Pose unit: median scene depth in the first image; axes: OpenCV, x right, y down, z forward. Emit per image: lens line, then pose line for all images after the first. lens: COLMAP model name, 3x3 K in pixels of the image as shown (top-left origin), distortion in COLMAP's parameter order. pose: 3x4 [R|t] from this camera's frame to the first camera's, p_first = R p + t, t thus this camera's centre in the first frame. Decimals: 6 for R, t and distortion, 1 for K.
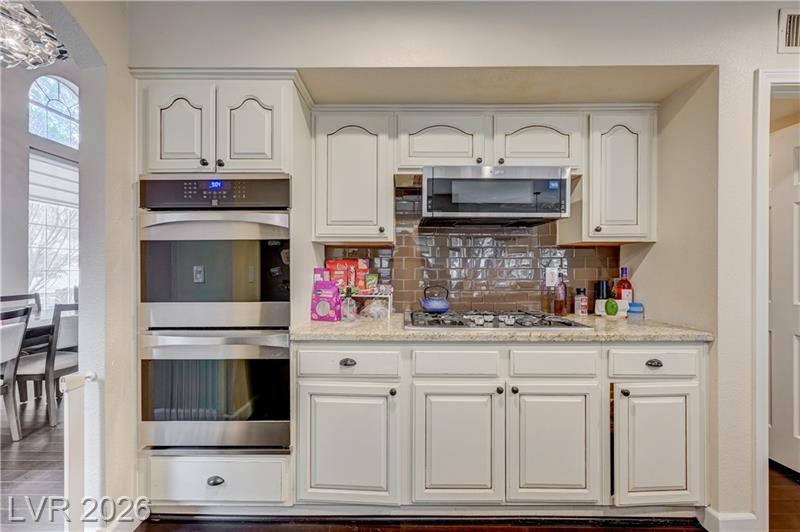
lens RADIAL K [[316.9, 0, 402.4], [0, 316.9, 268.0], [0, 0, 1]] dist [0.000519, -0.000104]
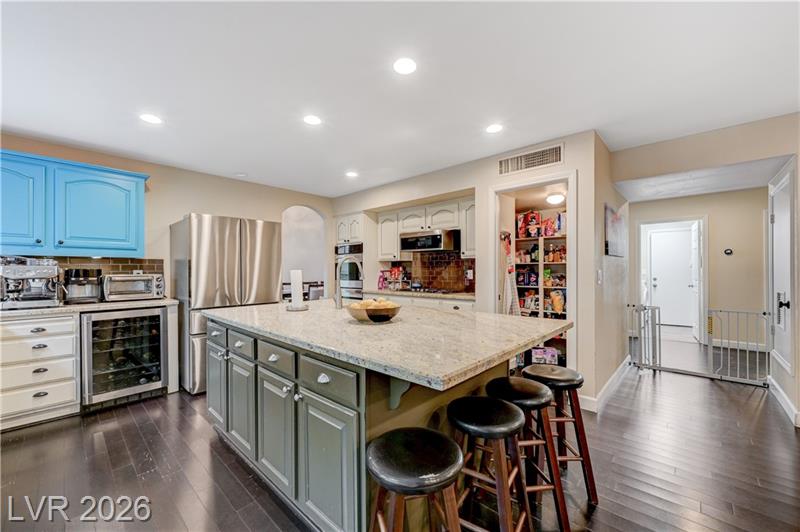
lens RADIAL K [[316.9, 0, 402.8], [0, 316.9, 269.3], [0, 0, 1]] dist [0.000519, -0.000104]
pose [[0.739584, -0.006864, -0.673030, 1.887675], [0.009282, 0.999957, 0.000002, -0.009596], [0.673001, -0.006248, 0.739616, -1.005368]]
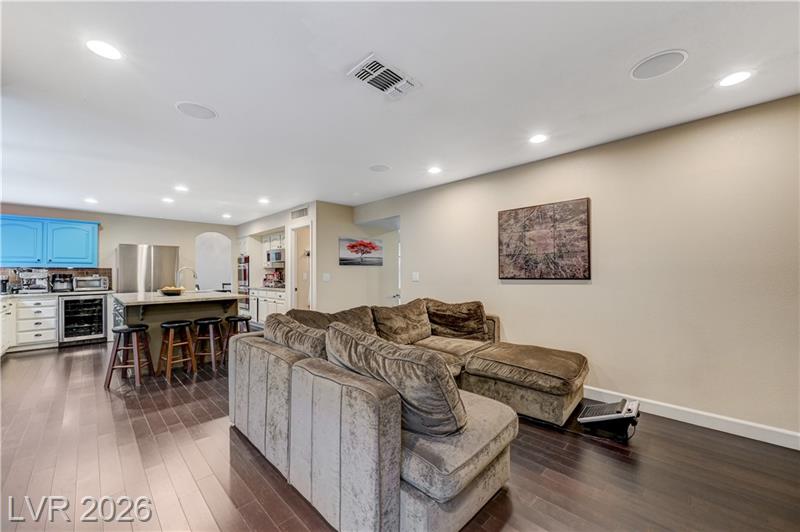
lens RADIAL K [[316.9, 0, 404.6], [0, 316.9, 269.7], [0, 0, 1]] dist [0.000519, -0.000104]
pose [[0.713330, -0.015635, -0.700654, 4.311353], [0.013307, 0.999873, -0.008765, 0.004219], [0.700702, -0.003072, 0.713447, -0.755806]]
